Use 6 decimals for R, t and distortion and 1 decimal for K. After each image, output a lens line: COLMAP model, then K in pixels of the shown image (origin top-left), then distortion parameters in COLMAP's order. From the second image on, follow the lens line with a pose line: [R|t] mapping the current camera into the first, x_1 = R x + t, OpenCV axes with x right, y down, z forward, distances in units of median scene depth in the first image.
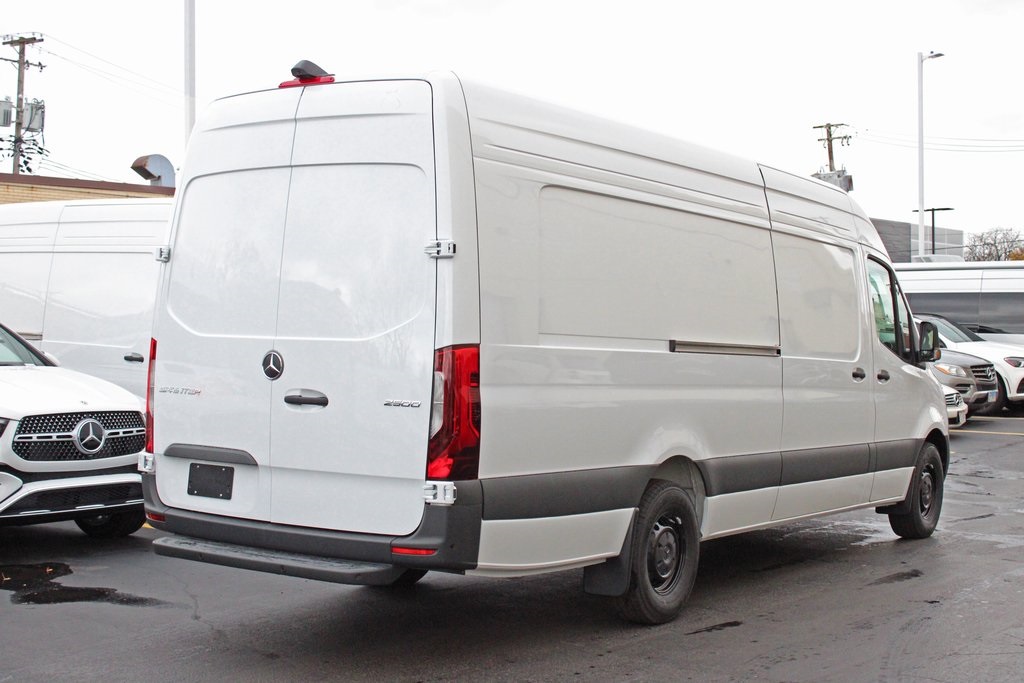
lens RADIAL K [[1548.3, 0, 512.0], [0, 1548.3, 341.5], [0, 0, 1]] dist [-0.009403, -0.005856]
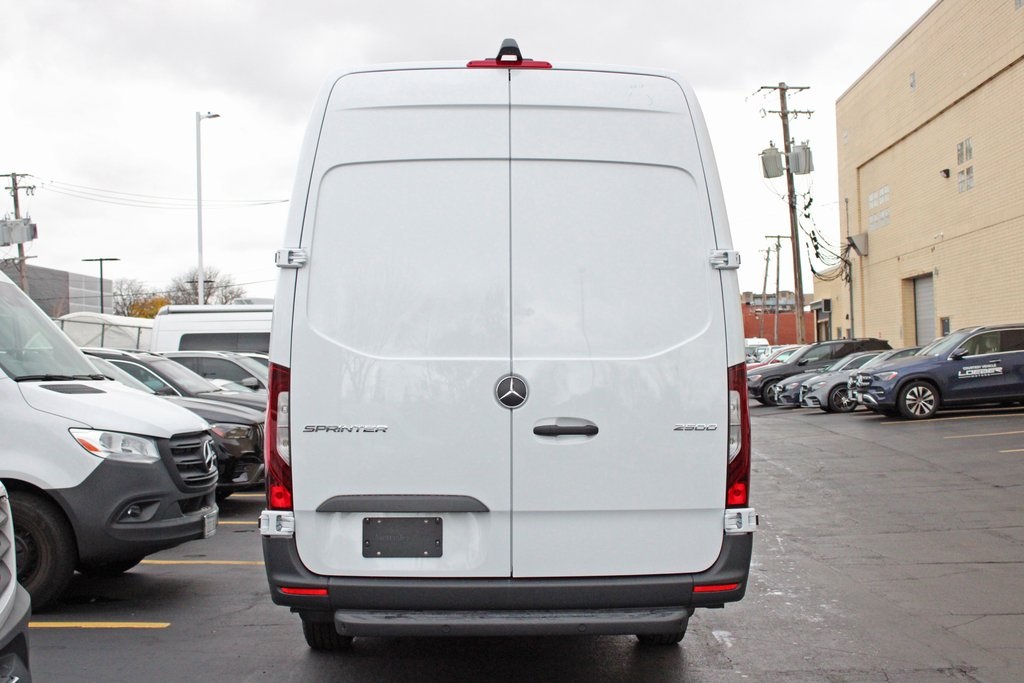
lens RADIAL K [[1383.4, 0, 512.0], [0, 1383.4, 341.5], [0, 0, 1]] dist [-0.010563, 0.002163]
pose [[0.775767, -0.004216, 0.631005, -0.627119], [0.024130, 0.999445, -0.022987, 0.005415], [-0.630558, 0.033058, 0.775438, 0.407277]]
